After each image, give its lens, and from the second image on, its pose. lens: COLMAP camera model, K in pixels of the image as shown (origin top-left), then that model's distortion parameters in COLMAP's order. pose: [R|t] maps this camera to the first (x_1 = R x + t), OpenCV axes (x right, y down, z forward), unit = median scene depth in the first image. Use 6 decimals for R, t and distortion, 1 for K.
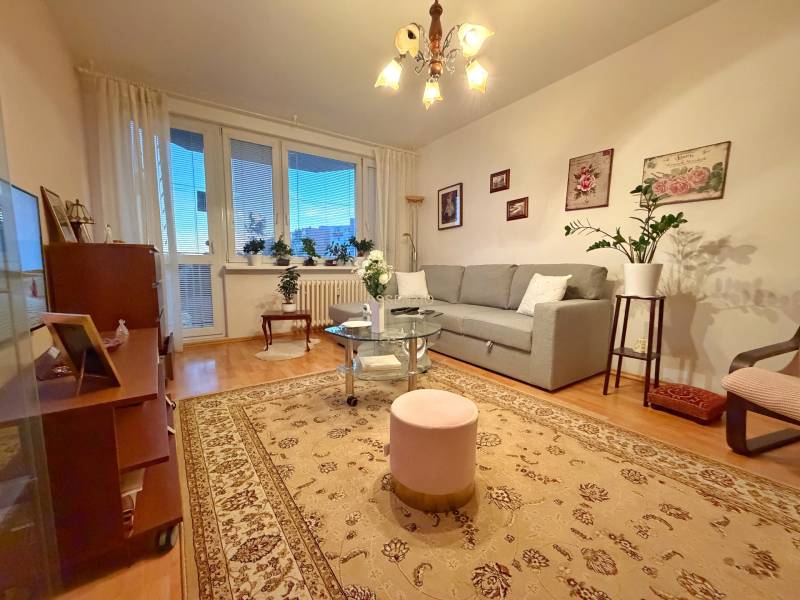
lens RADIAL K [[317.6, 0, 397.8], [0, 317.6, 300.5], [0, 0, 1]] dist [0.000799, -0.001034]
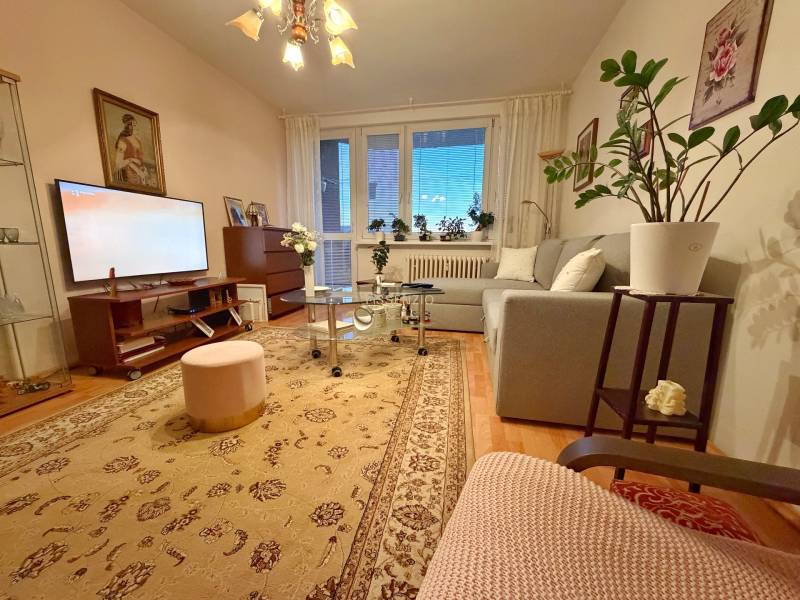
lens RADIAL K [[317.6, 0, 398.1], [0, 317.6, 301.3], [0, 0, 1]] dist [0.000799, -0.001034]
pose [[0.691140, 0.126359, -0.711589, 0.734115], [-0.079237, 0.991910, 0.099176, -0.015039], [0.718364, -0.012161, 0.695561, 0.336326]]
